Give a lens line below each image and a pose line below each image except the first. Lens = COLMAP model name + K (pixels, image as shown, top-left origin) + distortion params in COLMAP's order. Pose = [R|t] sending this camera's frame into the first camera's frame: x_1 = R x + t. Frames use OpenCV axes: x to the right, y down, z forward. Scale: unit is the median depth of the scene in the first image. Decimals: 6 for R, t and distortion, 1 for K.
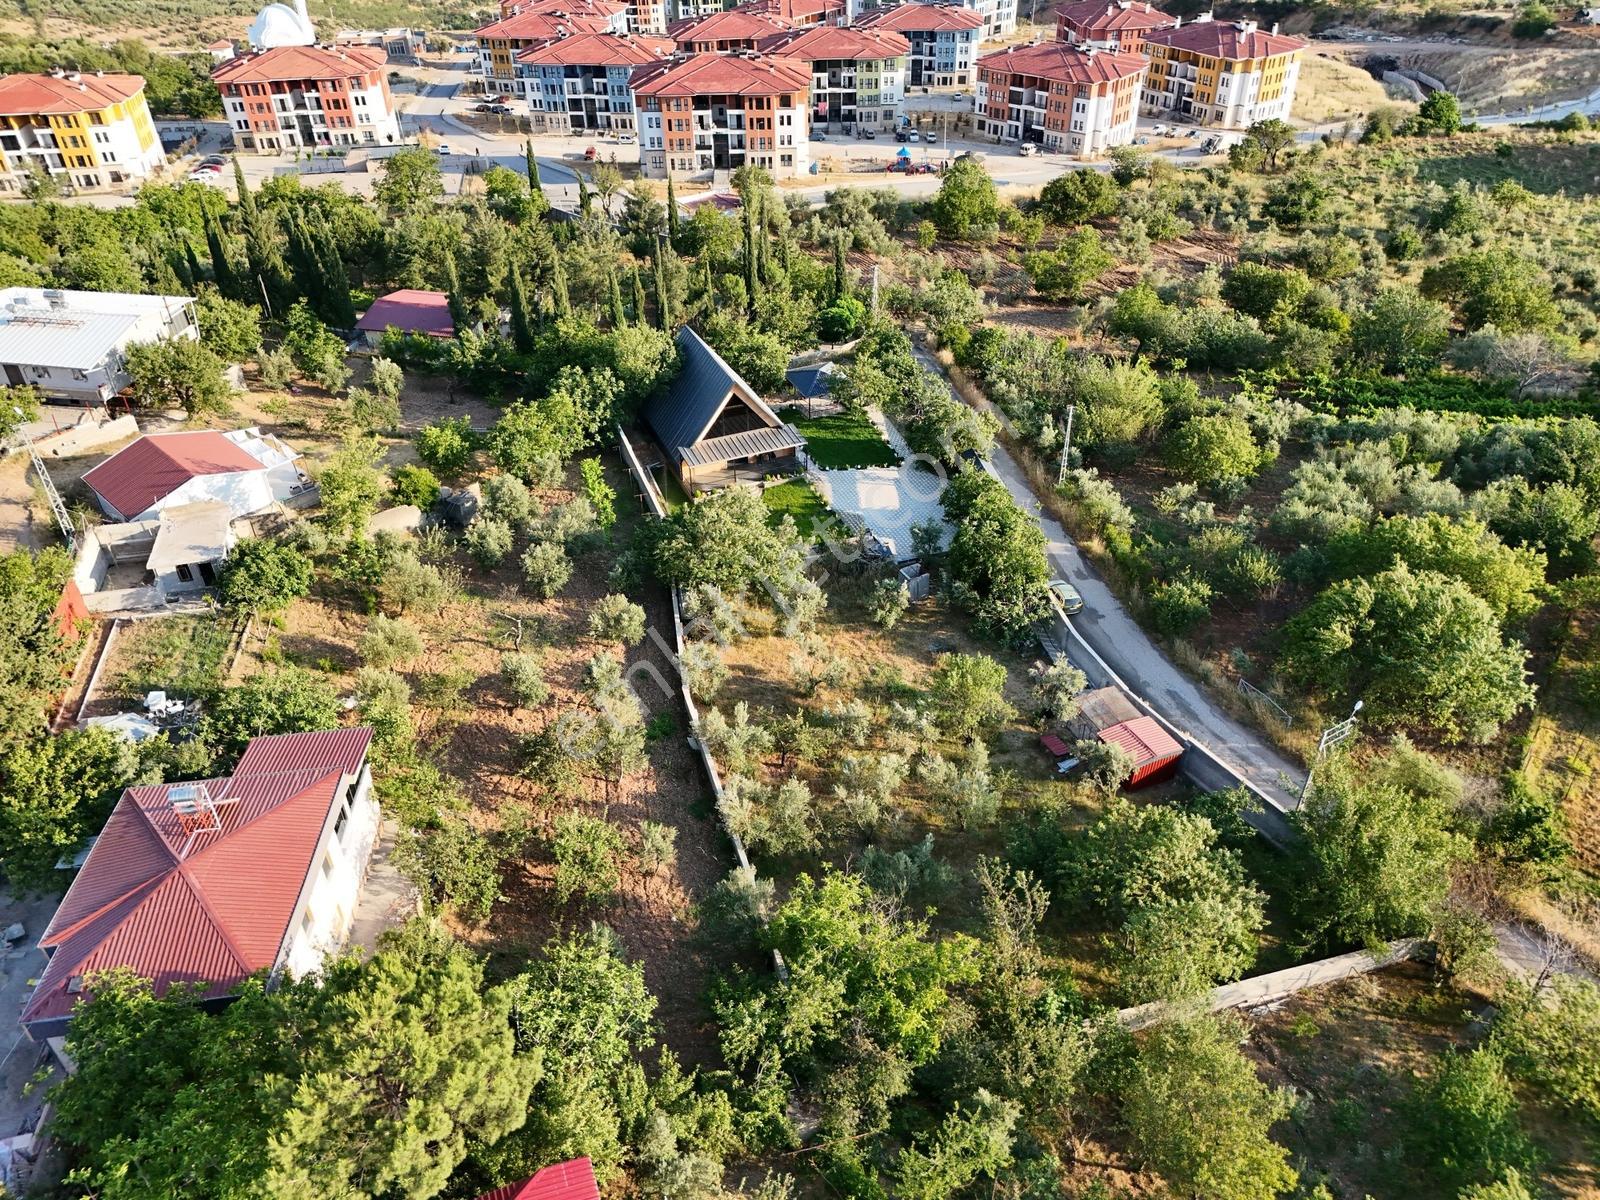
lens RADIAL K [[1180.2, 0, 798.7], [0, 1180.2, 606.1], [0, 0, 1]] dist [0.066264, -0.058487]
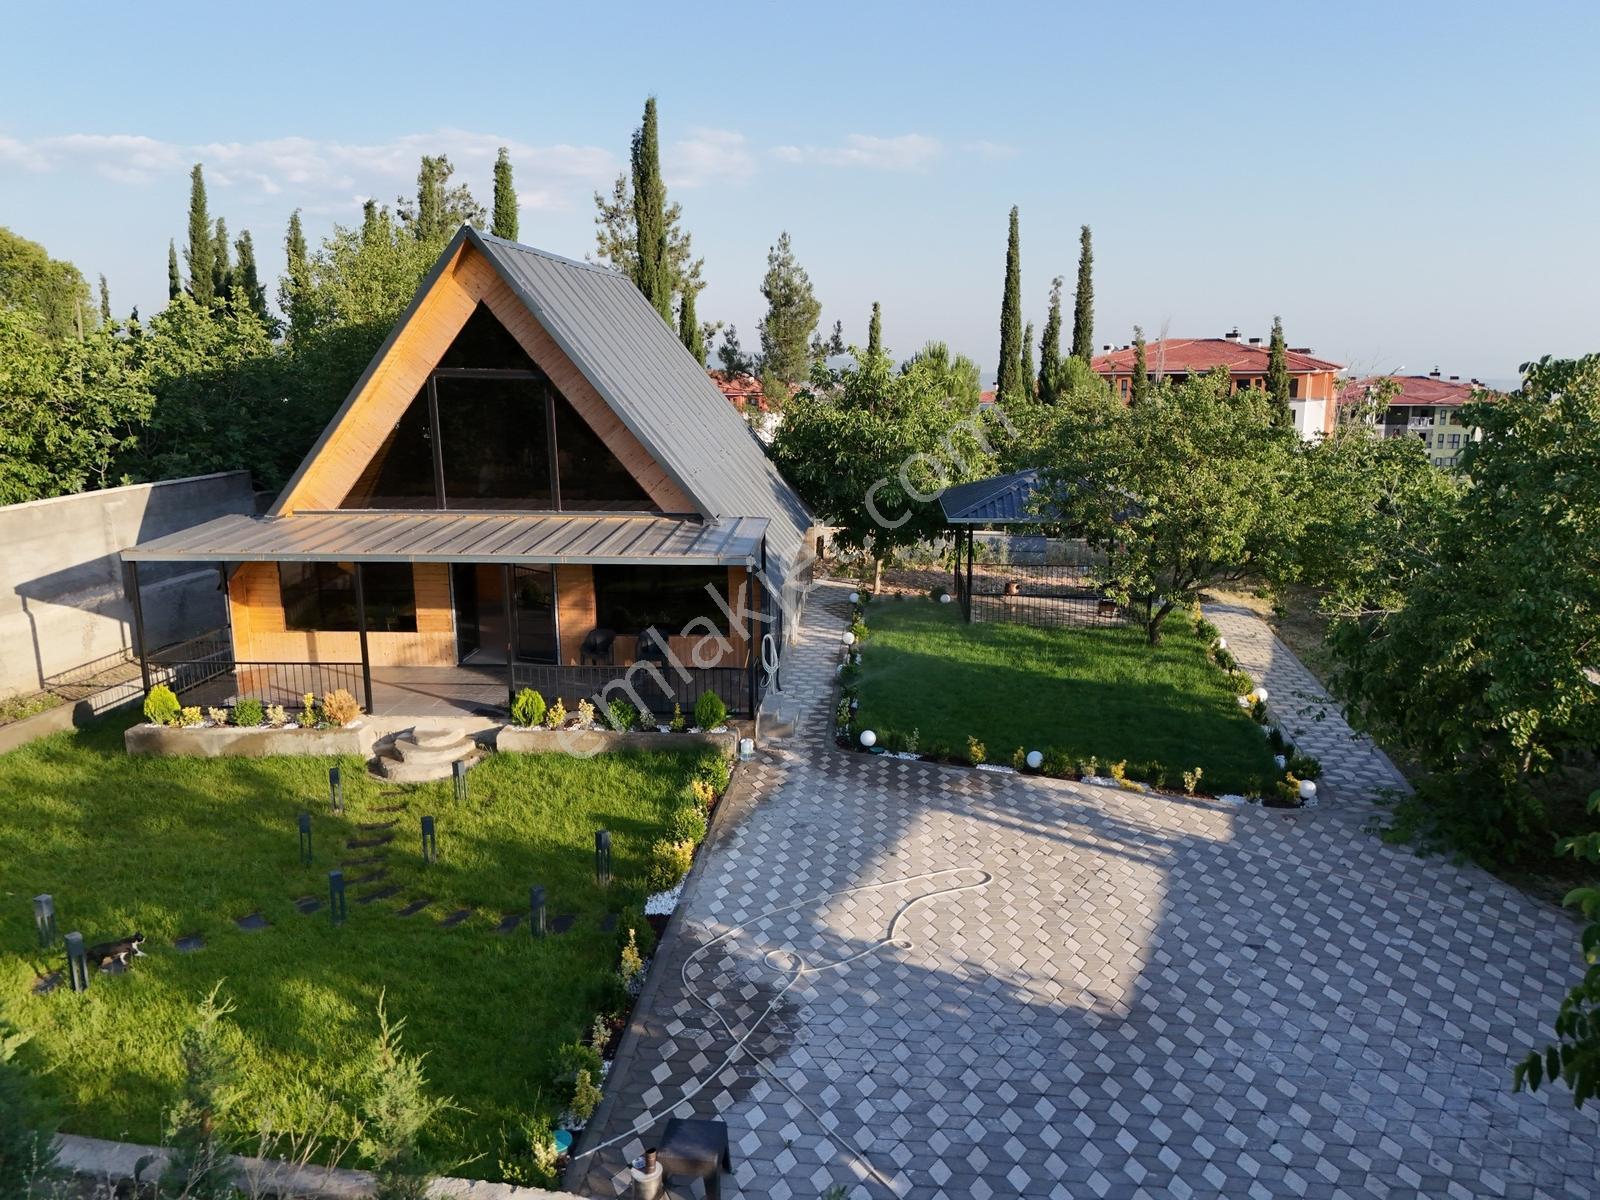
lens RADIAL K [[1180.2, 0, 798.7], [0, 1180.2, 606.1], [0, 0, 1]] dist [0.066264, -0.058487]
pose [[0.888554, 0.103995, -0.446829, 0.080637], [-0.277422, 0.897515, -0.342788, -0.055540], [0.365388, 0.428546, 0.826341, 0.682115]]
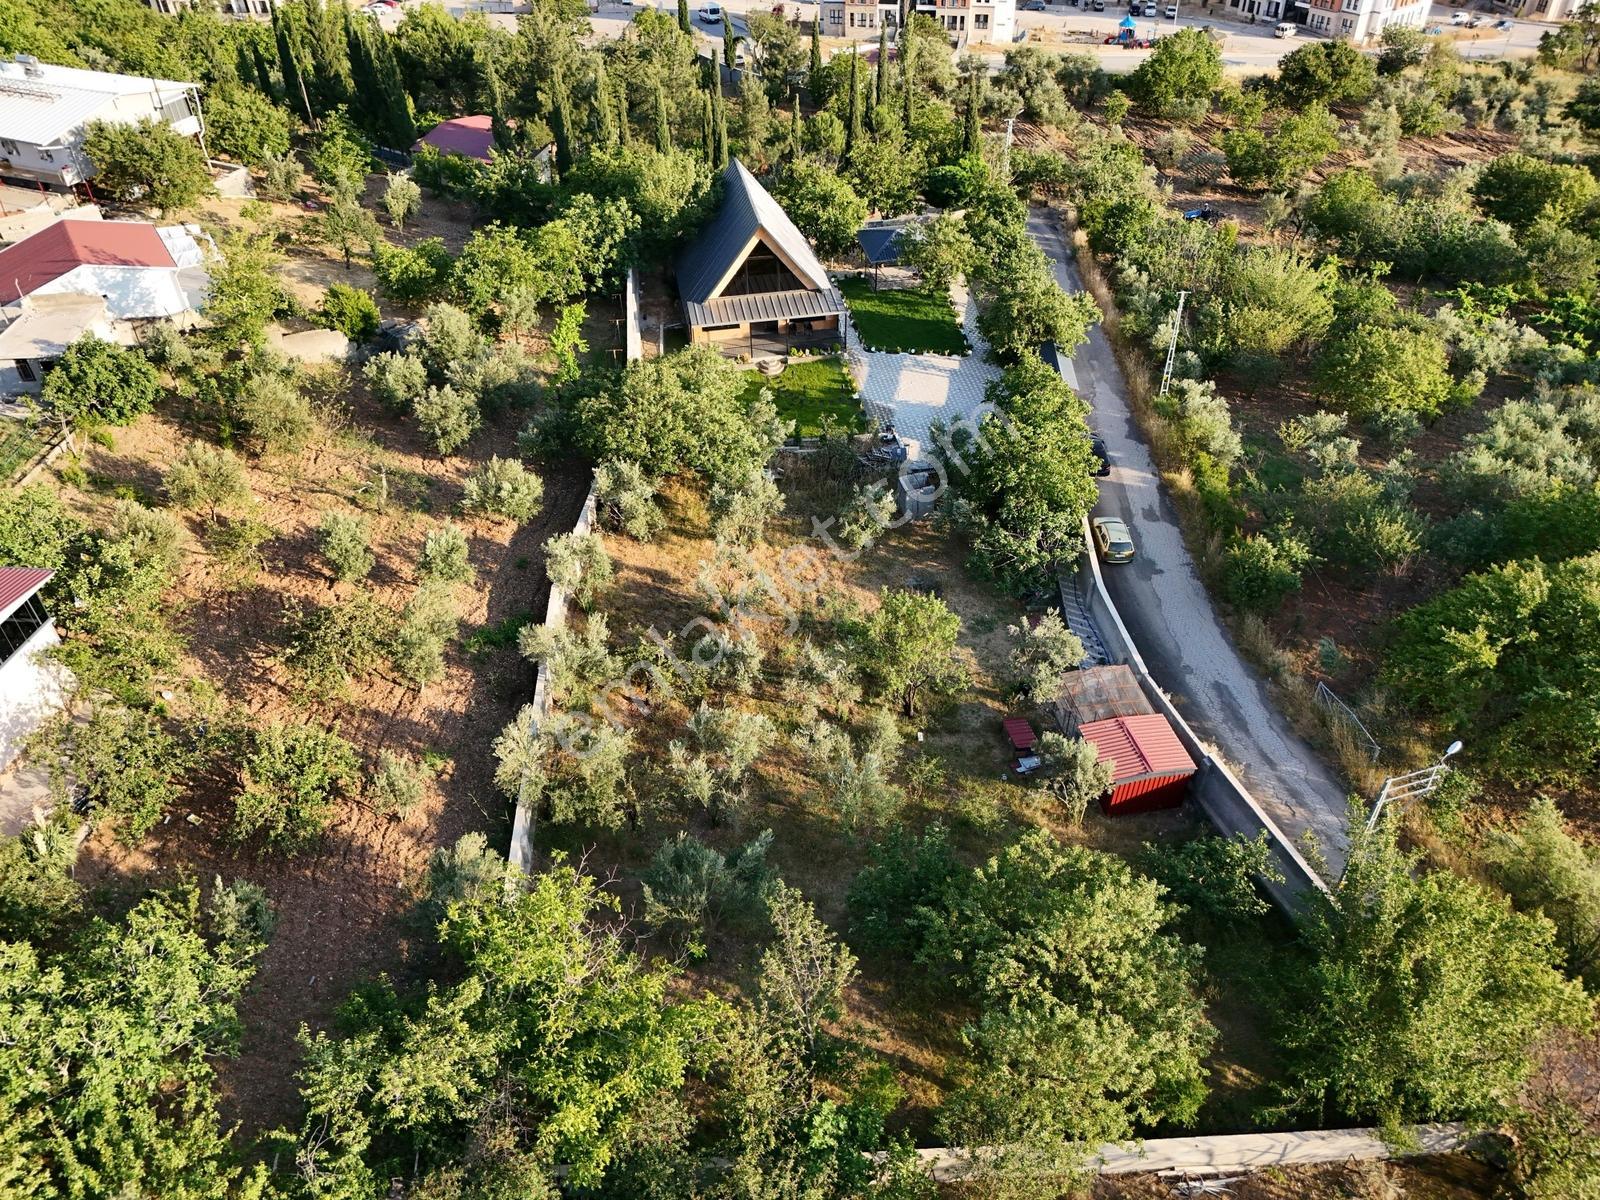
lens RADIAL K [[1181.9, 0, 796.9], [0, 1181.9, 608.7], [0, 0, 1]] dist [0.052453, -0.042907]
pose [[0.974167, 0.139418, -0.177656, 0.116450], [-0.128224, 0.989051, 0.073058, 0.004308], [0.185896, -0.048391, 0.981377, 0.159264]]
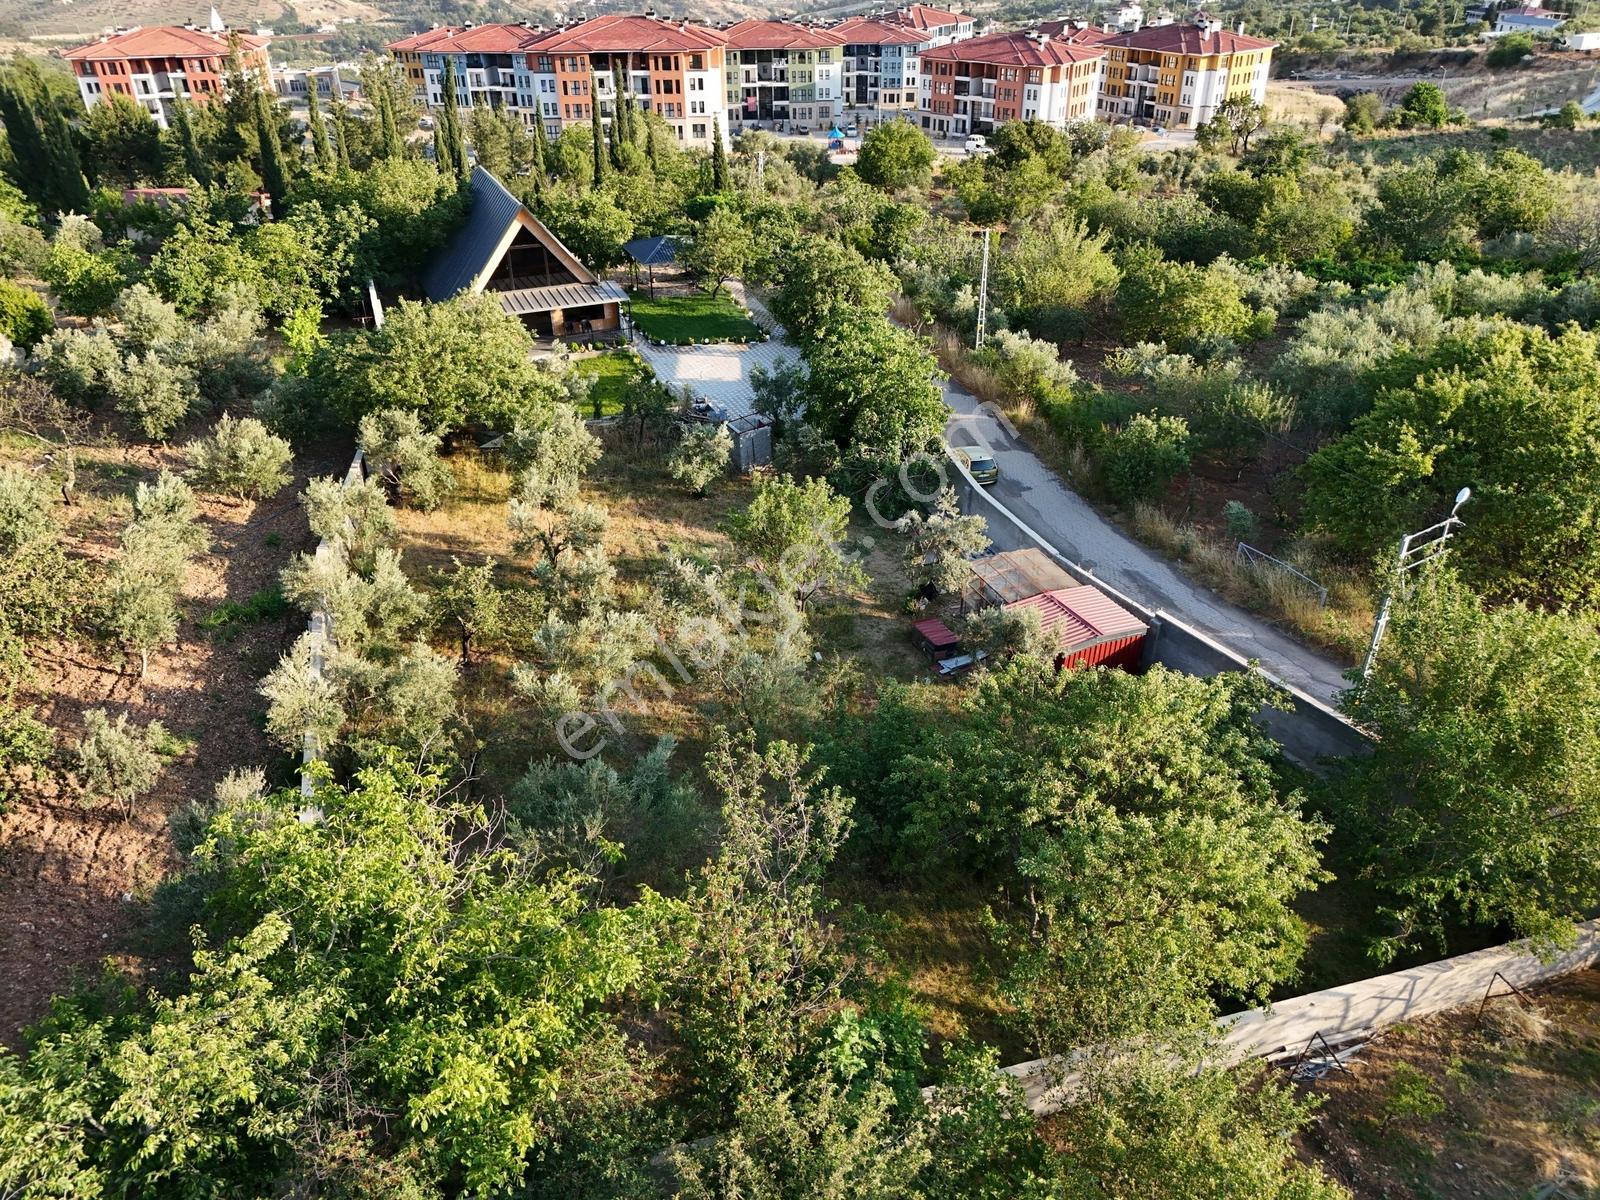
lens RADIAL K [[1184.8, 0, 798.8], [0, 1184.8, 600.5], [0, 0, 1]] dist [0.066907, -0.065769]
pose [[0.999899, -0.002394, 0.013979, 0.080428], [0.003694, 0.995588, -0.093757, 0.090779], [-0.013693, 0.093799, 0.995497, 0.234612]]
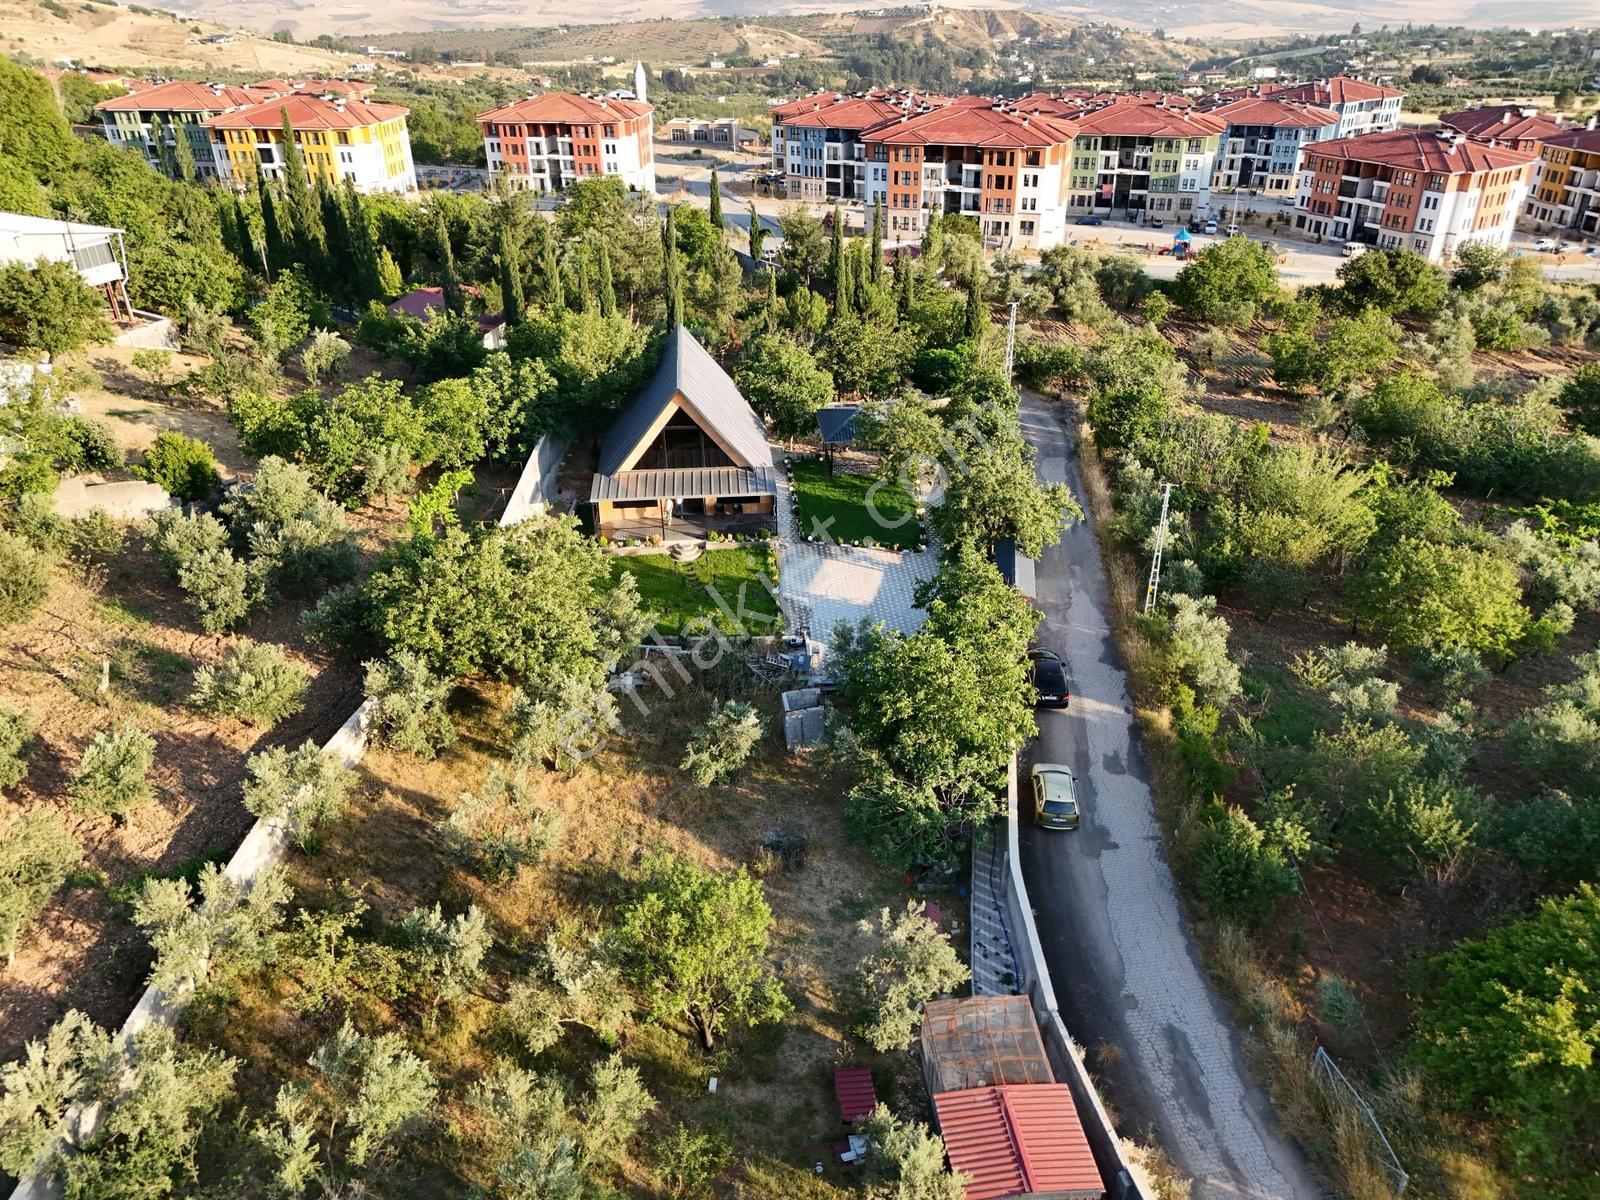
lens RADIAL K [[1180.2, 0, 798.7], [0, 1180.2, 606.1], [0, 0, 1]] dist [0.066264, -0.058487]
pose [[0.949717, 0.159087, -0.269683, 0.169502], [-0.187612, 0.978700, -0.083358, -0.017879], [0.250678, 0.129762, 0.959334, 0.294905]]
